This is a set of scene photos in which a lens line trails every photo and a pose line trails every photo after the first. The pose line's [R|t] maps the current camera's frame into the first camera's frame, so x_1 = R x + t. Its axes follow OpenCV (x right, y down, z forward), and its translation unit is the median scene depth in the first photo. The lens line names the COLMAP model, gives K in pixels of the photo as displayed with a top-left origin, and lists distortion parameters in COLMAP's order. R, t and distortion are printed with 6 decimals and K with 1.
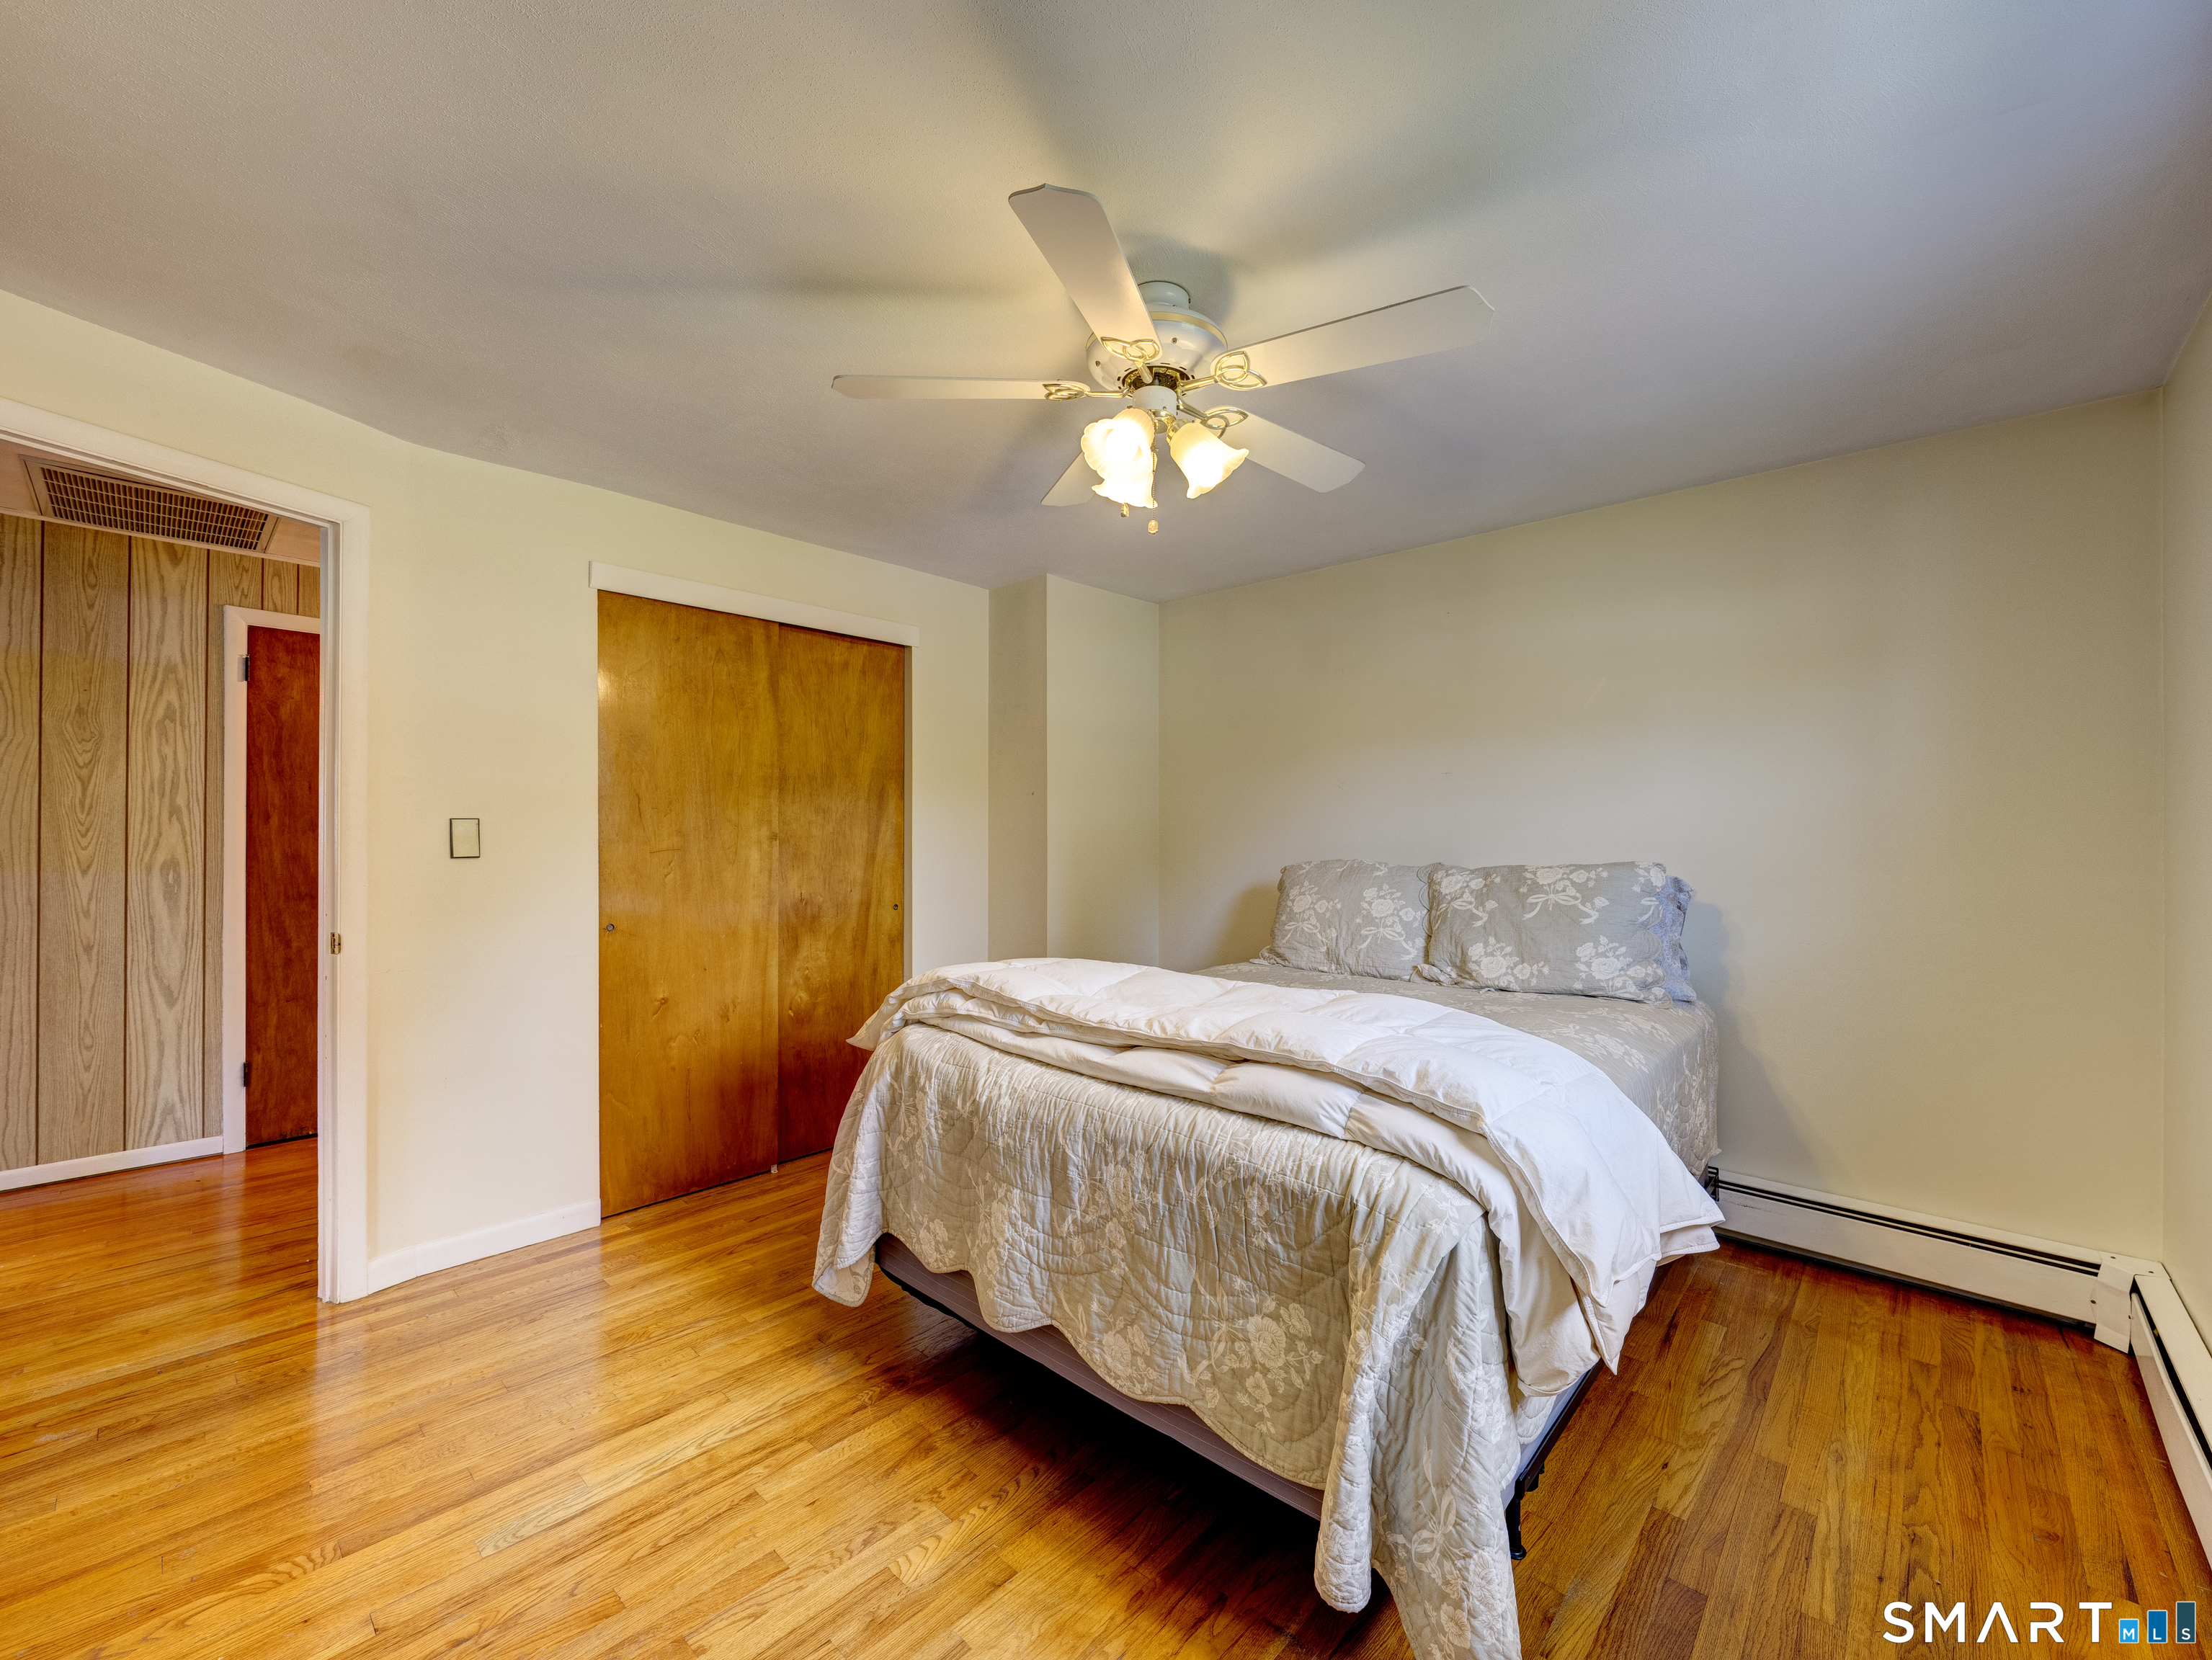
lens RADIAL K [[914.1, 0, 1123.2], [0, 914.1, 837.7], [0, 0, 1]] dist [-0.006911, 0.000826]
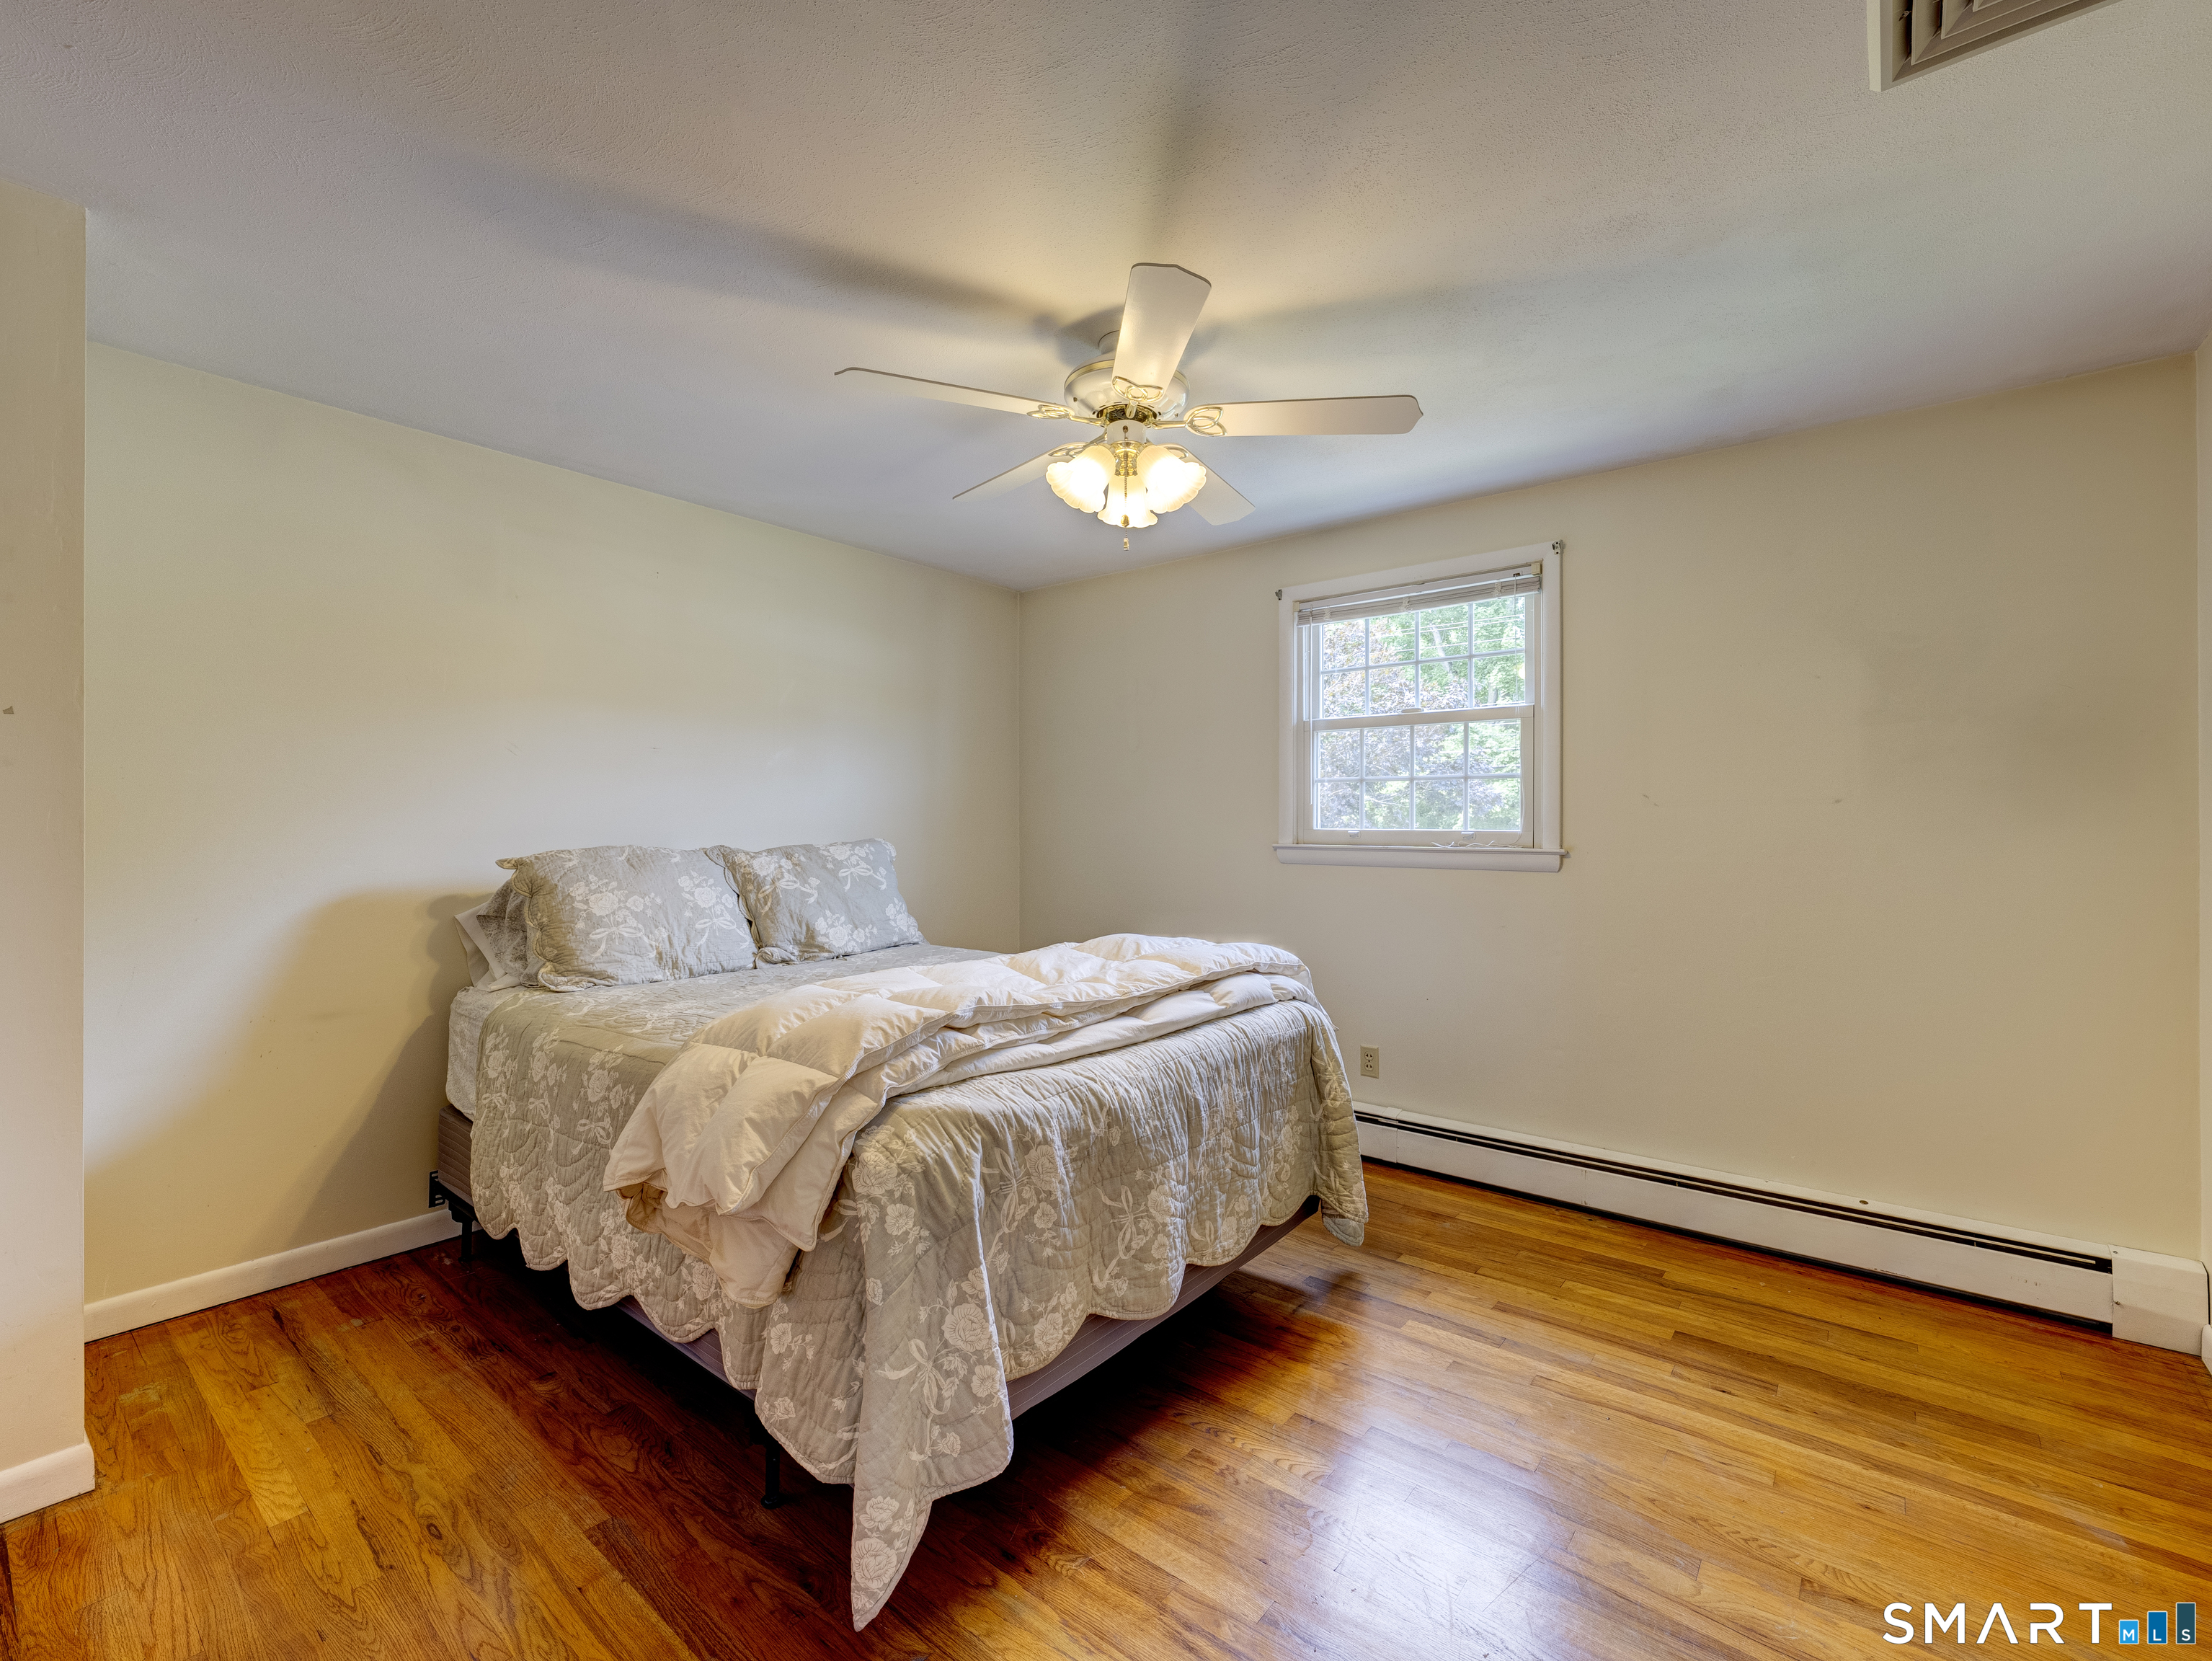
lens RADIAL K [[956.0, 0, 1123.4], [0, 956.0, 826.6], [0, 0, 1]] dist [0.002317, -0.000916]
pose [[-0.065484, -0.006966, 0.997829, -1.166174], [-0.002758, 0.999973, 0.006800, -0.000882], [-0.997850, -0.002307, -0.065501, 1.102516]]
